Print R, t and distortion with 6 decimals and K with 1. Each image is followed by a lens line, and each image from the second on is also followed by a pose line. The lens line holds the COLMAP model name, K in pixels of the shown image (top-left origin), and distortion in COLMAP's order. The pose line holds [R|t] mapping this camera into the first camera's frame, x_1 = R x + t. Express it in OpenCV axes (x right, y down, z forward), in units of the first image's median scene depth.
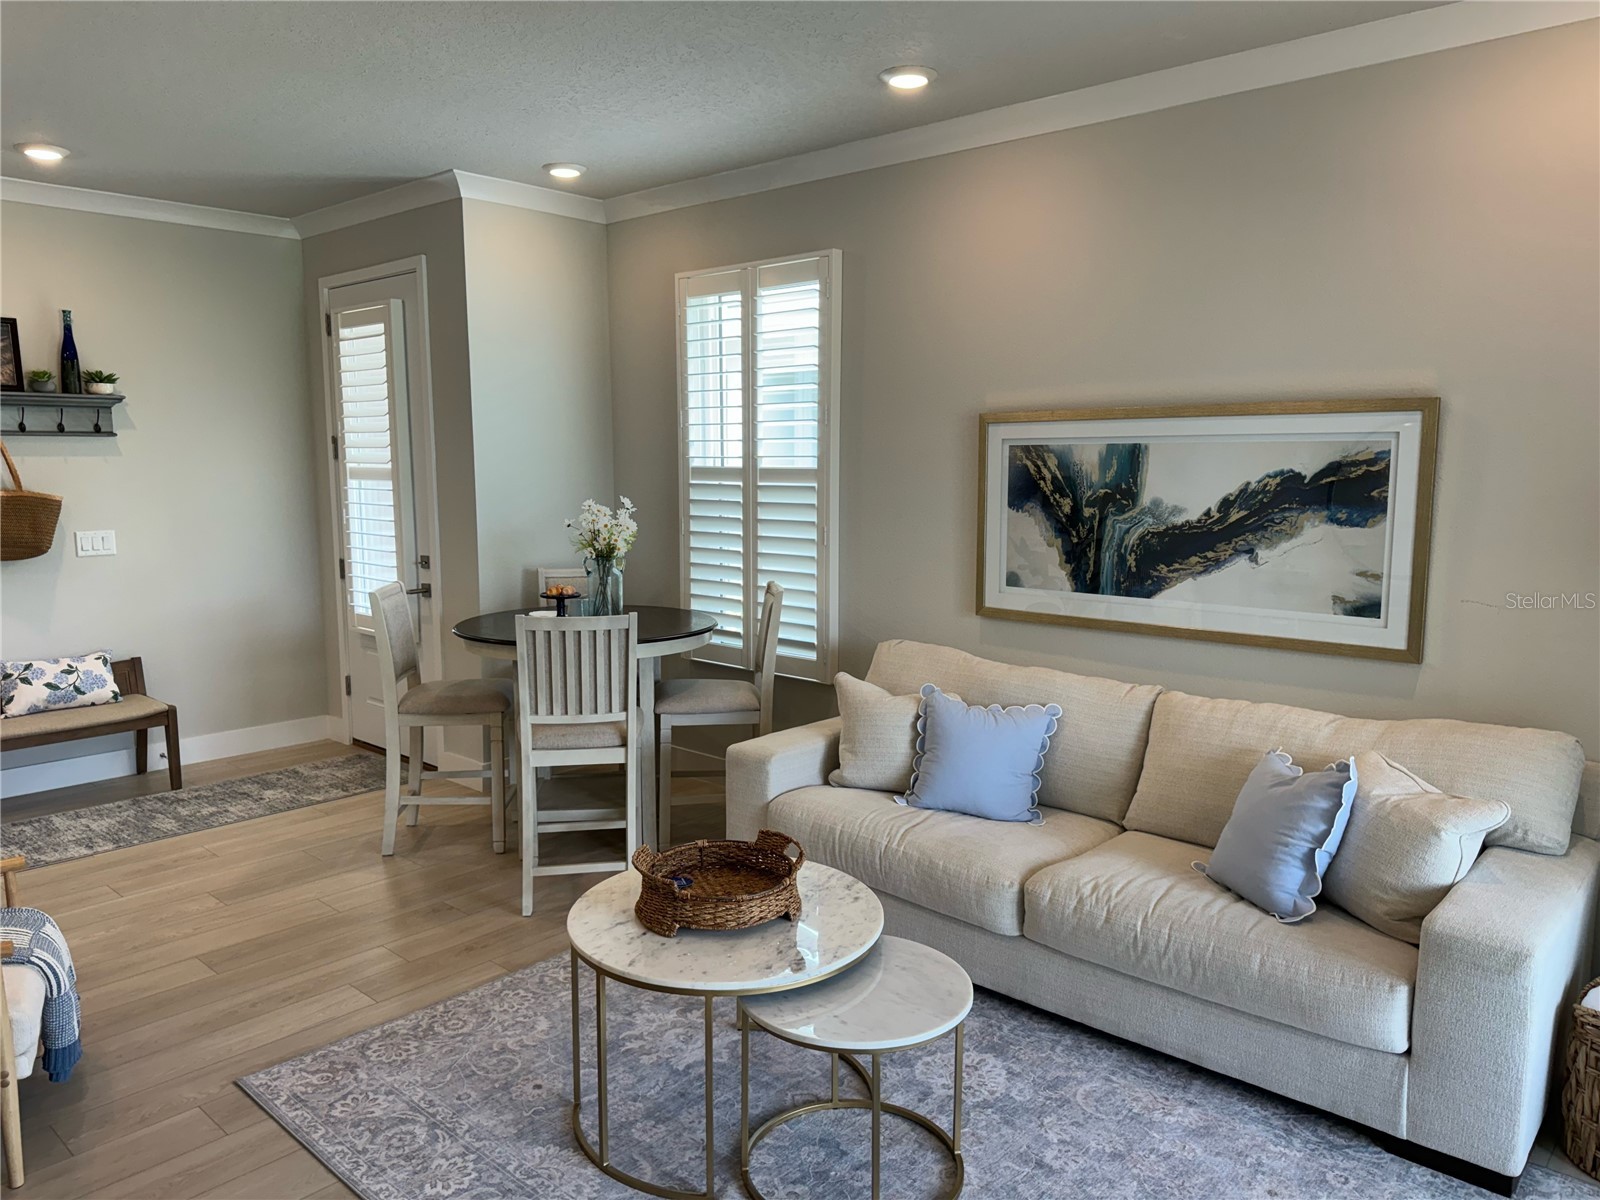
lens RADIAL K [[1128.9, 0, 798.1], [0, 1128.9, 591.9], [0, 0, 1]] dist [0.008549, -0.003140]
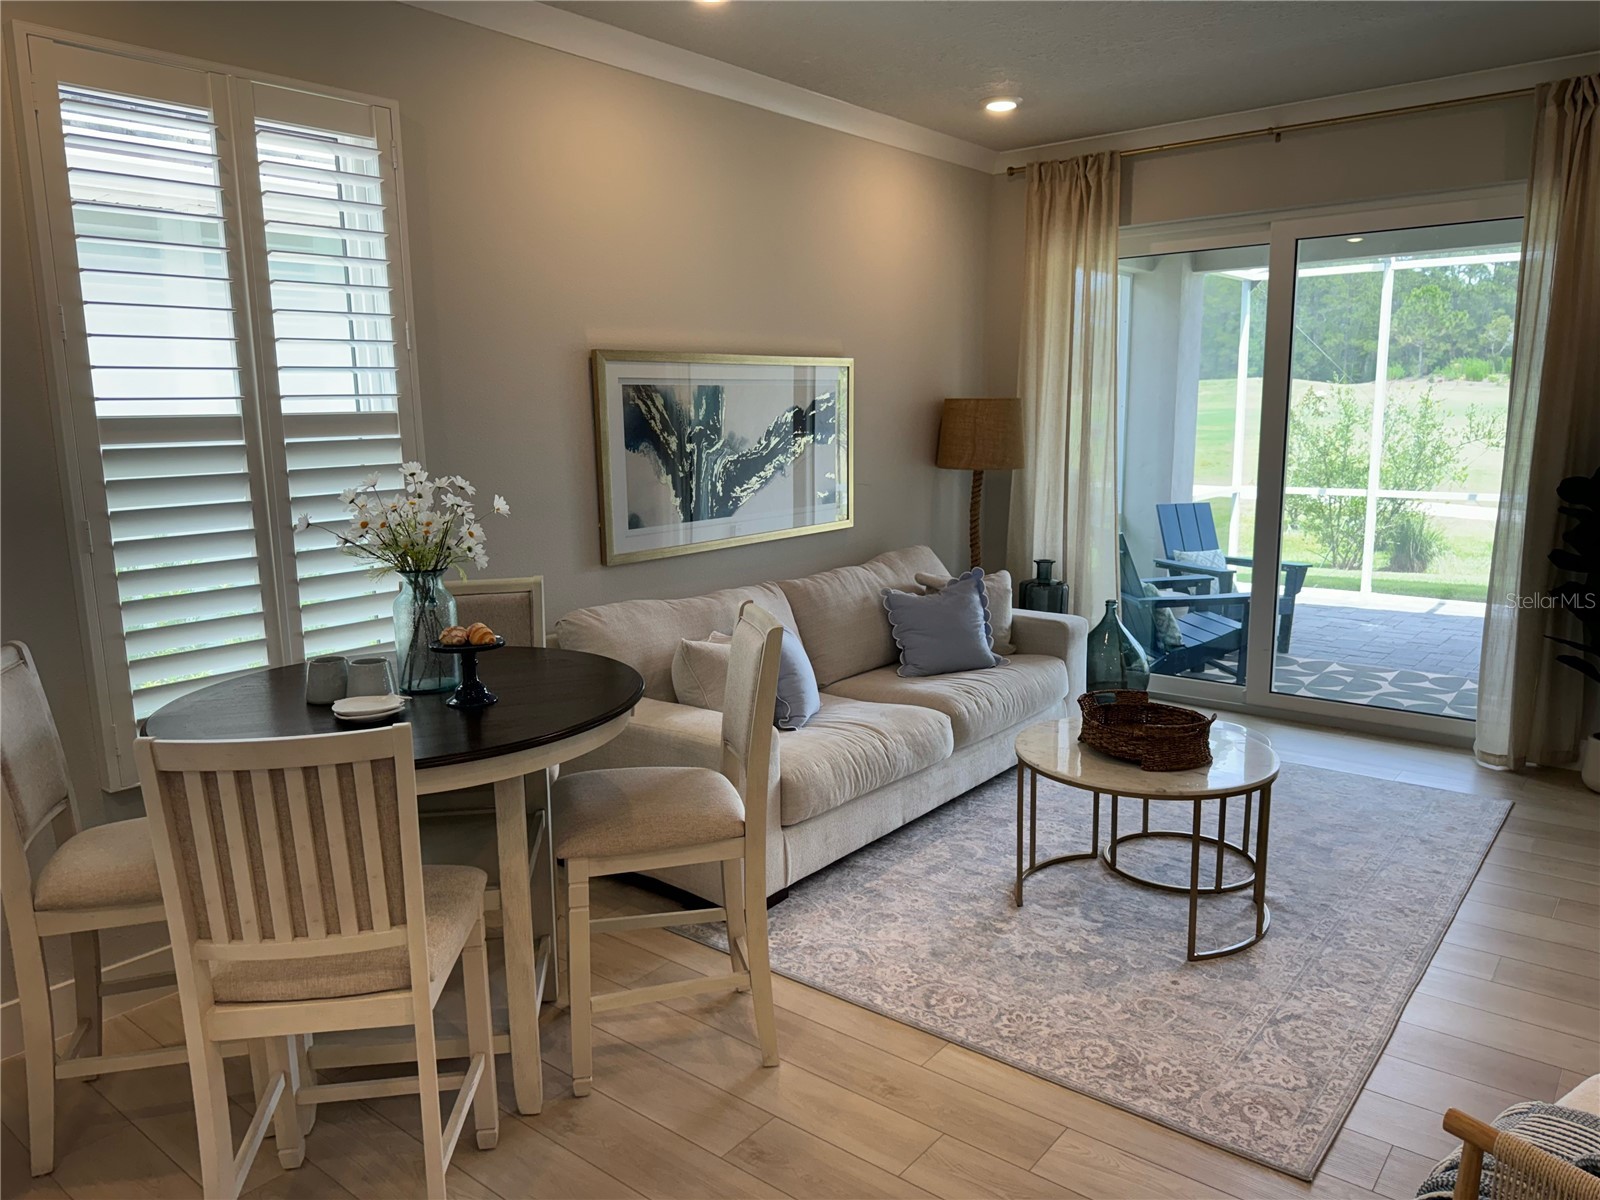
lens RADIAL K [[1128.9, 0, 796.6], [0, 1128.9, 602.3], [0, 0, 1]] dist [0.008549, -0.003140]
pose [[-0.059739, -0.169317, 0.983750, -0.812065], [0.131235, 0.975623, 0.175887, -0.098406], [-0.989550, 0.139609, -0.036063, 0.911732]]
